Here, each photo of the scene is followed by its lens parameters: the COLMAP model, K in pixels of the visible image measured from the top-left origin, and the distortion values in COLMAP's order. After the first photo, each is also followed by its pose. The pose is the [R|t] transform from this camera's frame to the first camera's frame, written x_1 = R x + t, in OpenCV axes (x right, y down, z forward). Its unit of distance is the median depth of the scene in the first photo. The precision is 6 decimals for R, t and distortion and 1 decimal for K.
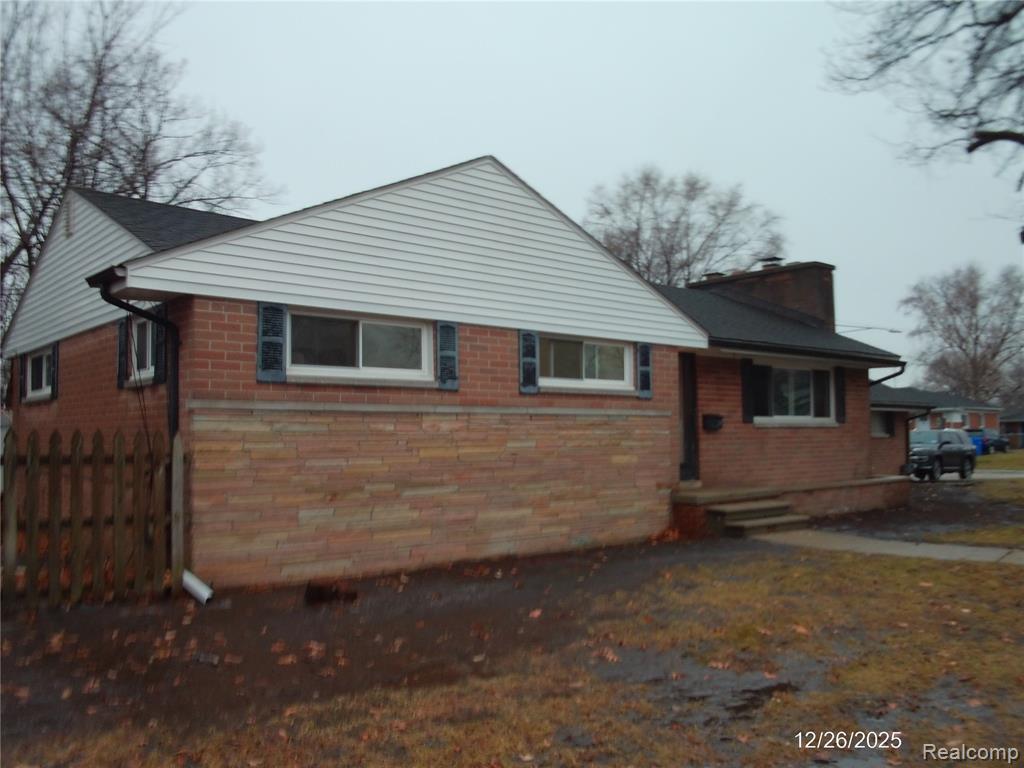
lens RADIAL K [[871.6, 0, 511.8], [0, 871.6, 385.7], [0, 0, 1]] dist [-0.020205, -0.027235]
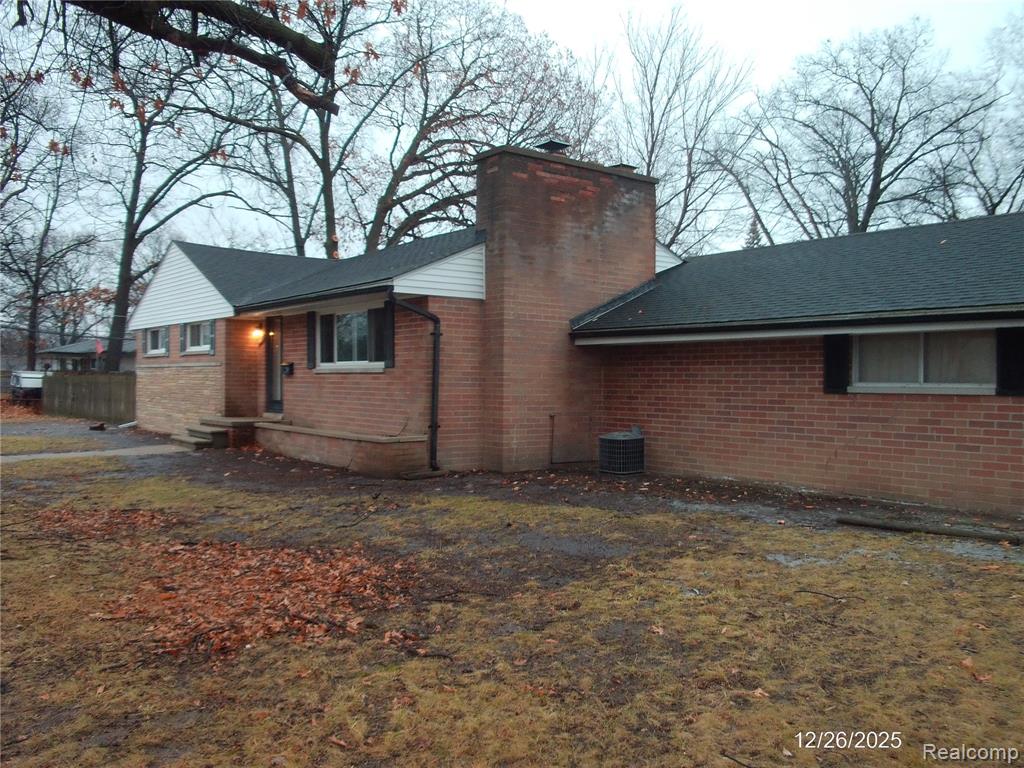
lens RADIAL K [[871.6, 0, 511.7], [0, 871.6, 382.5], [0, 0, 1]] dist [-0.020205, -0.027235]
pose [[-0.022388, 0.018469, -0.999579, 1.427496], [0.056969, 0.998228, 0.017169, 0.057213], [0.998125, -0.056561, -0.023400, 1.317378]]
